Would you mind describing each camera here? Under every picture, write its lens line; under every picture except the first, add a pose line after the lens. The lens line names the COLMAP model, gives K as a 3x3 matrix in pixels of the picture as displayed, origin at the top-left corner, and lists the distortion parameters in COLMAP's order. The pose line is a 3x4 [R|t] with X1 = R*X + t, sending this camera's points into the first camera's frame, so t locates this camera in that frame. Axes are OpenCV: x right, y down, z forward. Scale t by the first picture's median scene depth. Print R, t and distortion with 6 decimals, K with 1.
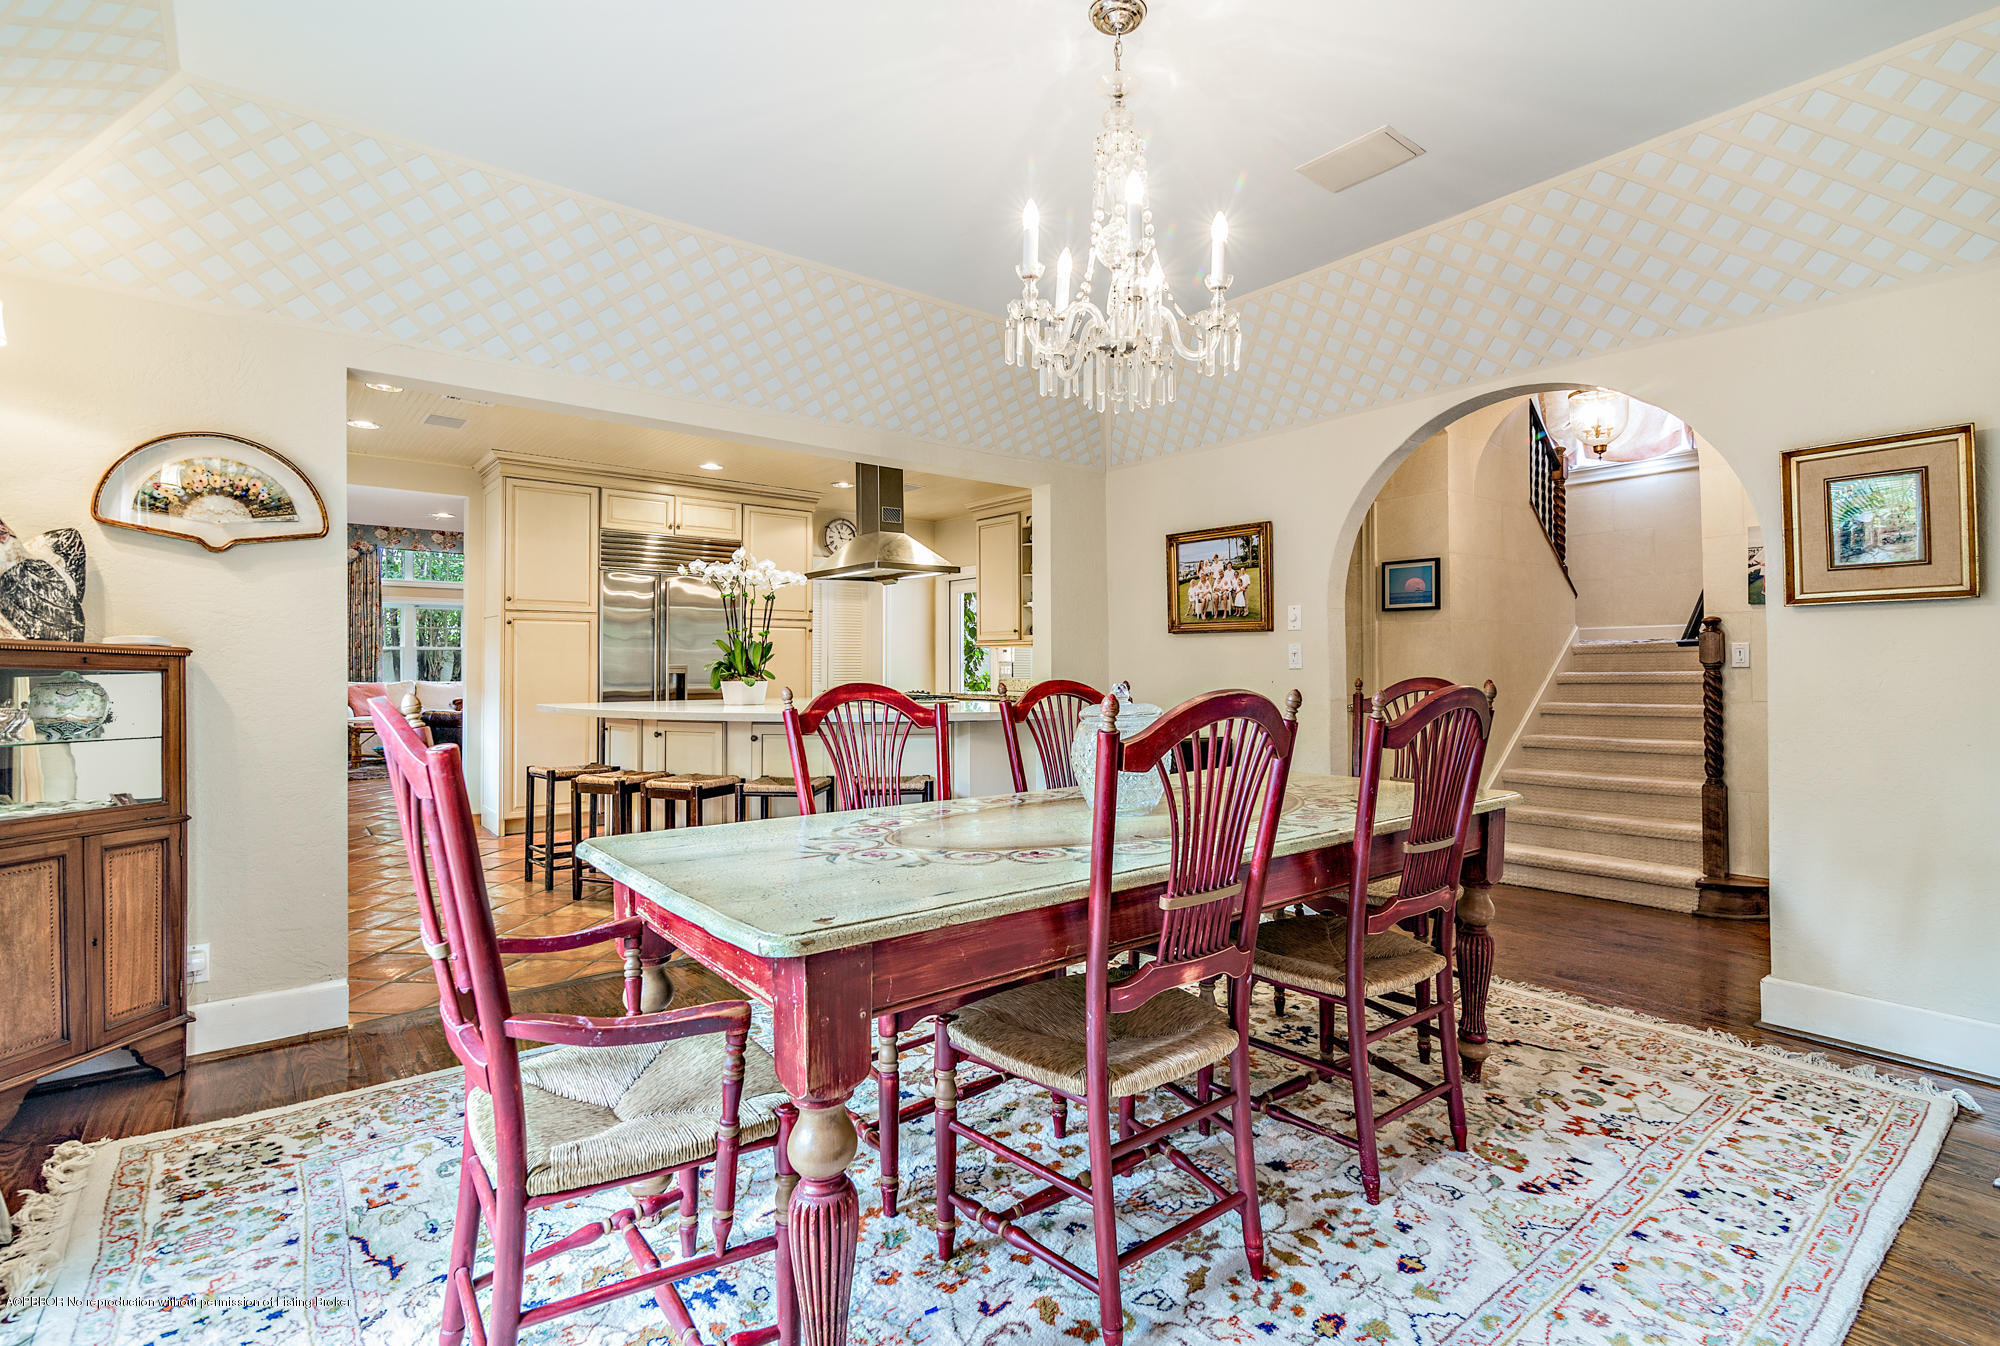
lens RADIAL K [[961.1, 0, 1057.6], [0, 961.1, 668.1], [0, 0, 1]] dist [-0.002385, -0.000761]
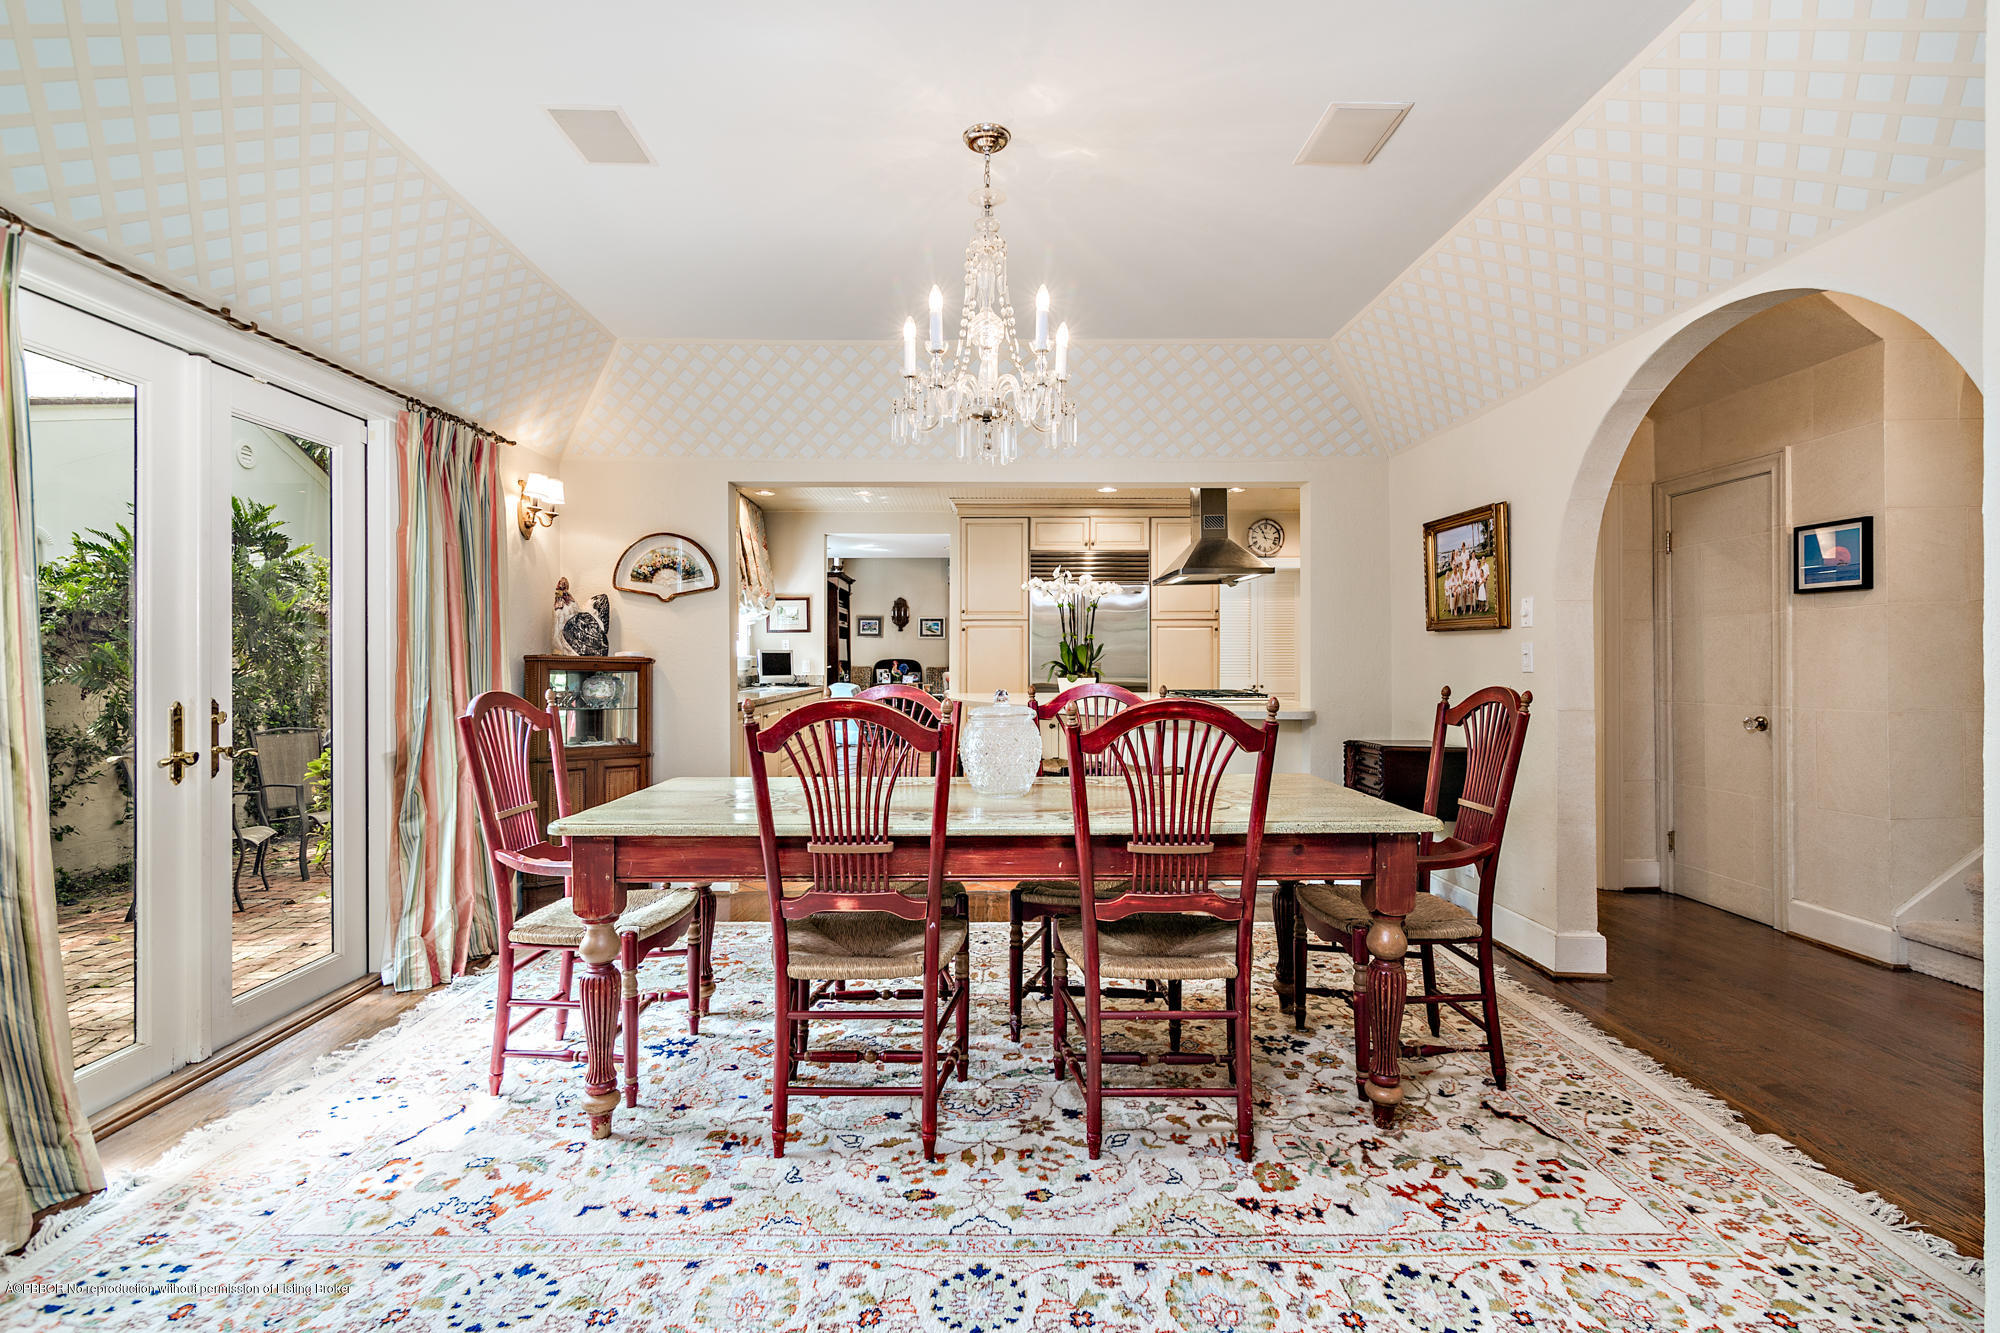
lens RADIAL K [[981.5, 0, 1000.0], [0, 981.5, 666.5], [0, 0, 1]] dist [-0.001970, -0.000612]
pose [[0.763321, 0.004155, -0.646006, 0.433918], [0.001493, 0.999965, 0.008196, -0.011495], [0.646017, -0.007221, 0.763289, 0.026521]]
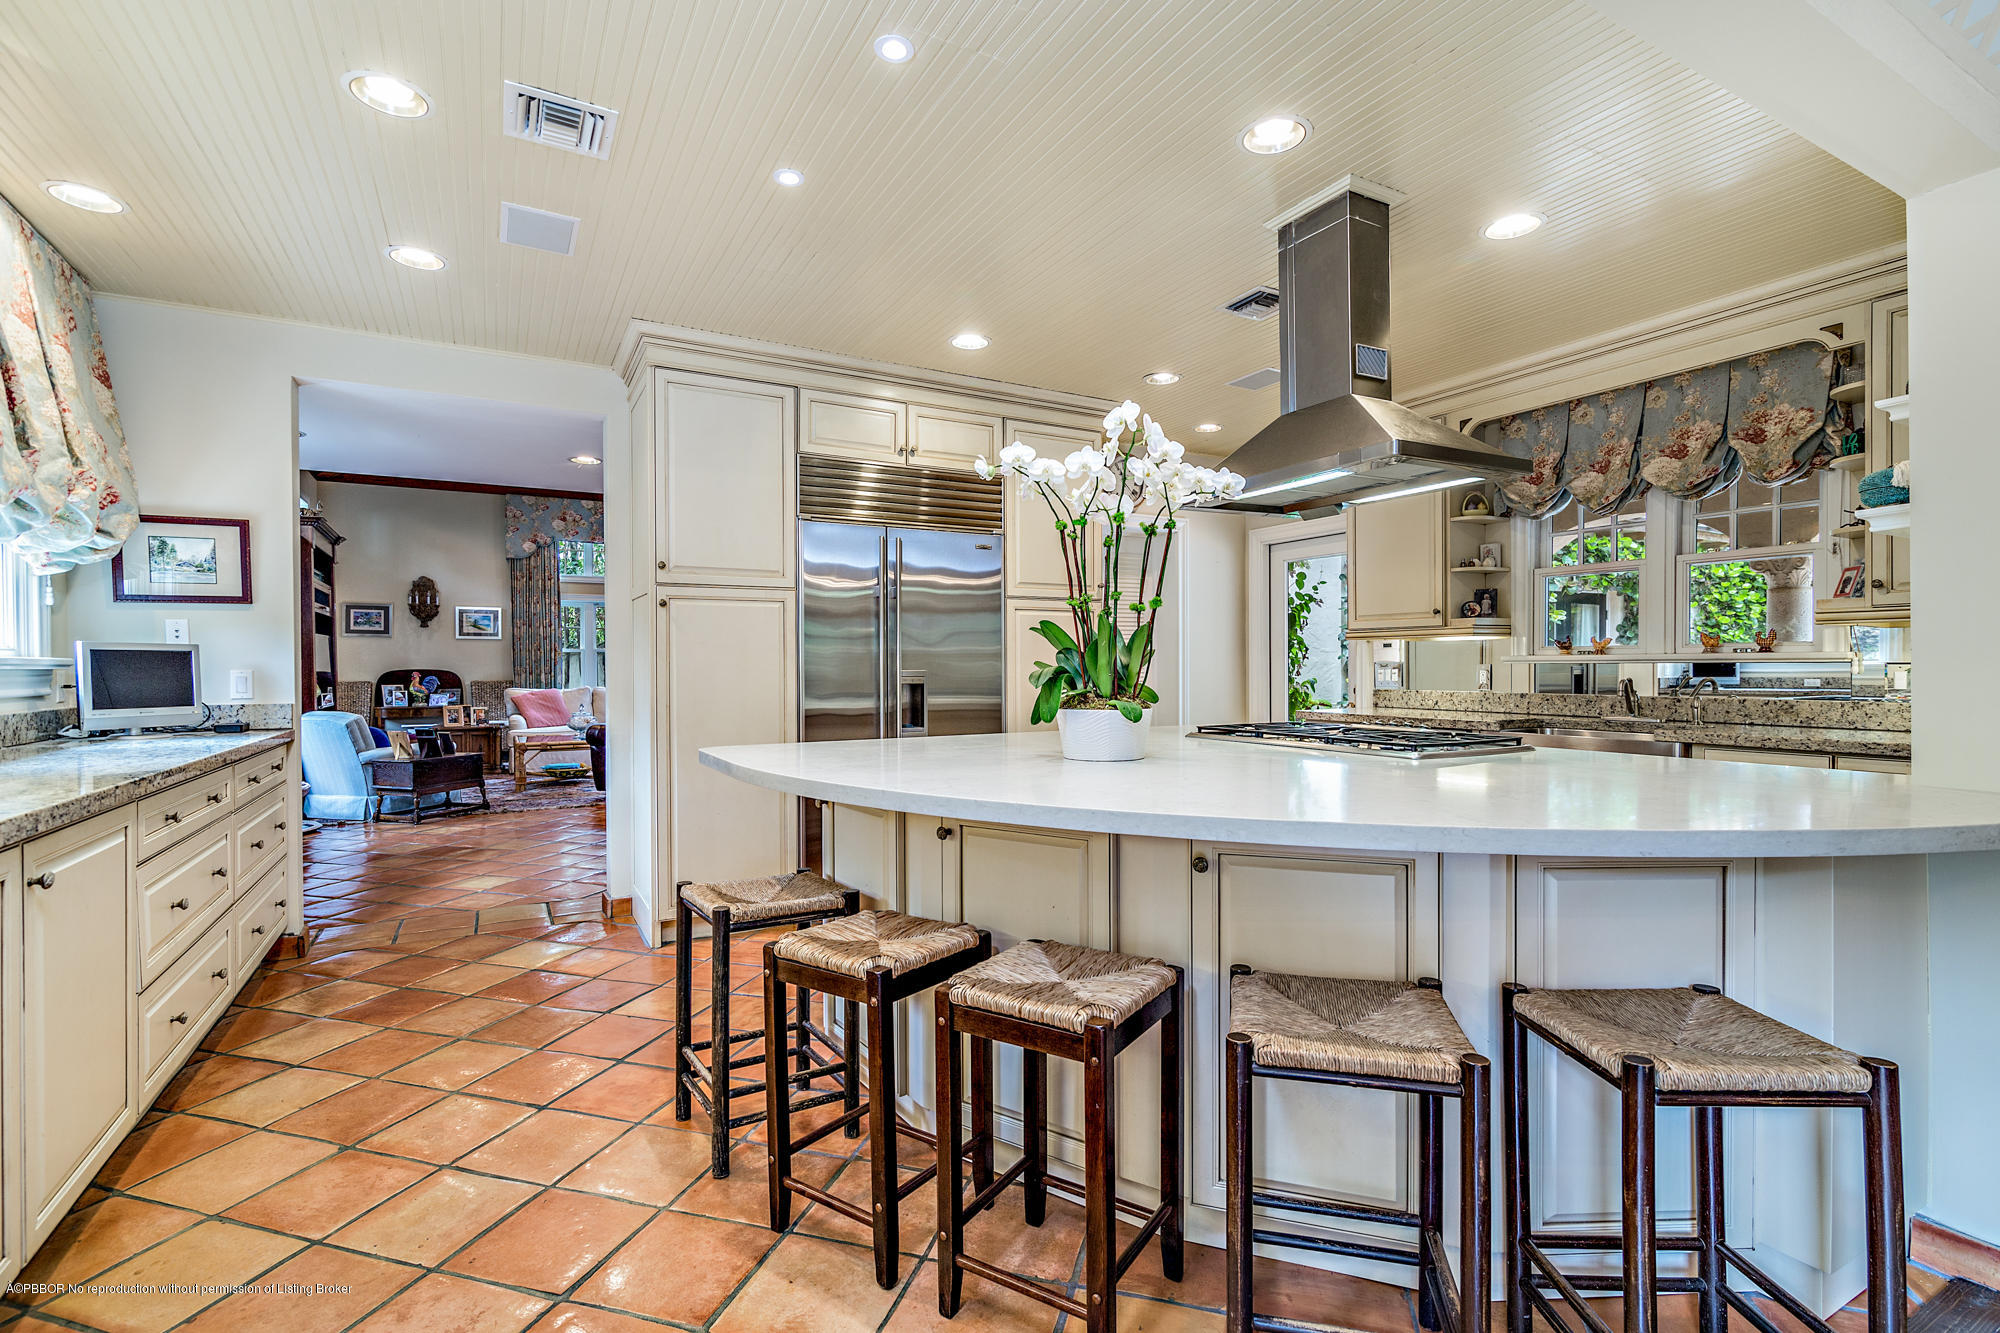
lens RADIAL K [[897.0, 0, 1003.7], [0, 897.0, 691.4], [0, 0, 1]] dist [0.005008, -0.008991]
pose [[0.980916, 0.001058, -0.194430, -0.327751], [0.004036, 0.999659, 0.025798, -0.006886], [0.194391, -0.026091, 0.980577, 0.638333]]
